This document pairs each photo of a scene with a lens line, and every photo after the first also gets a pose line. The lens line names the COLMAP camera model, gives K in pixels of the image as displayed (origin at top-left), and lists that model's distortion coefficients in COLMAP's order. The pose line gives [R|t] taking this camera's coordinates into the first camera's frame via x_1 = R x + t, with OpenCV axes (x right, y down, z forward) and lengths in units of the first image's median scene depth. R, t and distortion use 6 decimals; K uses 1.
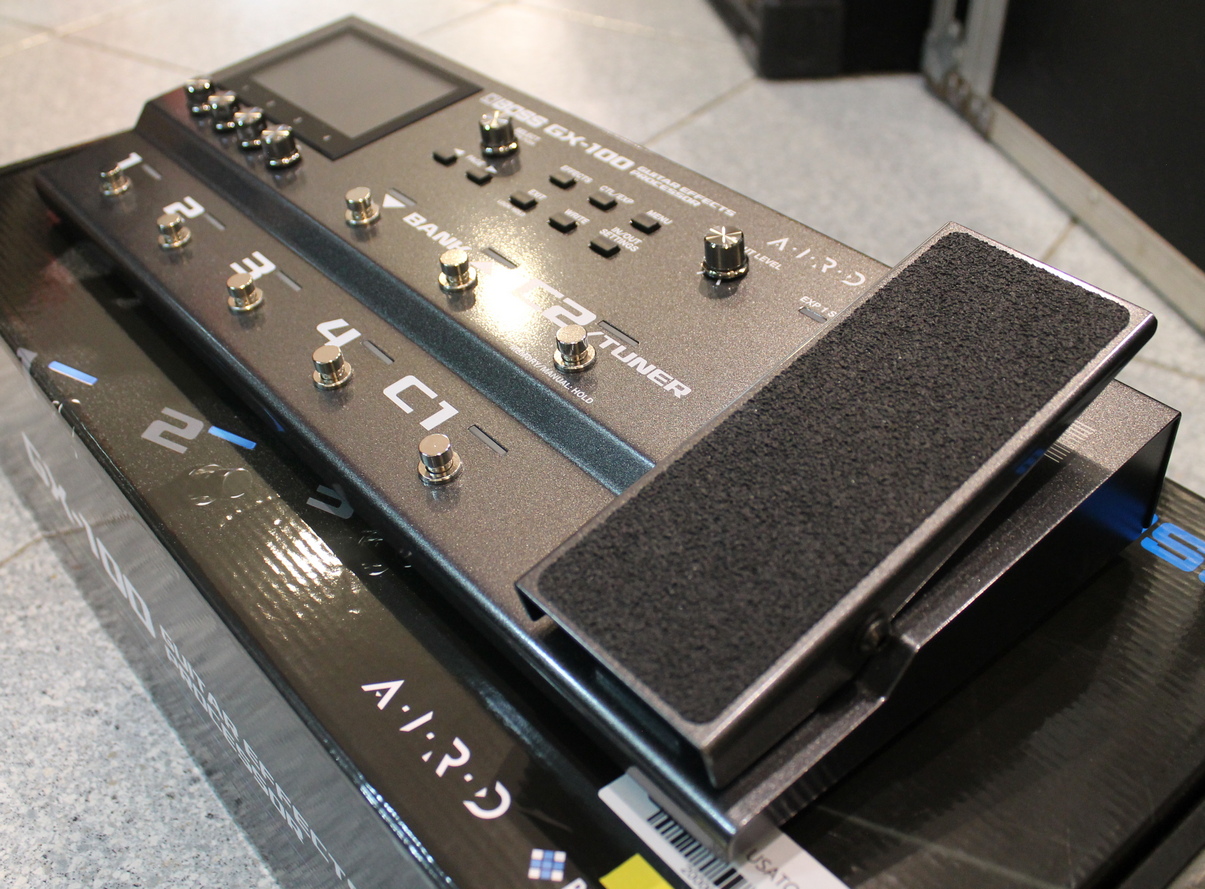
lens RADIAL K [[1216.5, 0, 604.5], [0, 1216.5, 443.2], [0, 0, 1]] dist [-0.092053, 0.000000]
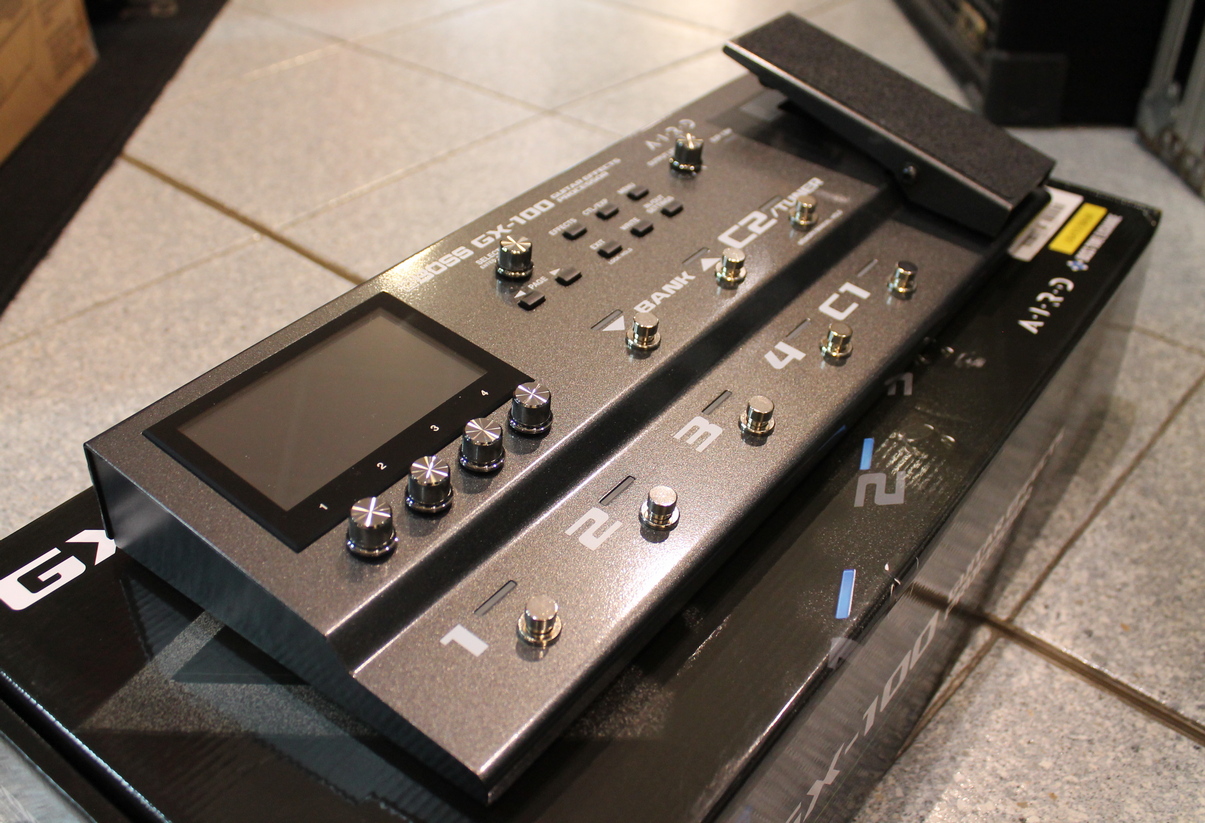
lens RADIAL K [[1145.8, 0, 601.3], [0, 1145.8, 415.2], [0, 0, 1]] dist [-0.099345, 0.000000]
pose [[-0.230847, -0.577491, 0.783080, -1.067645], [0.597438, 0.551104, 0.582539, -0.798640], [-0.767970, 0.602319, 0.217794, 0.928729]]
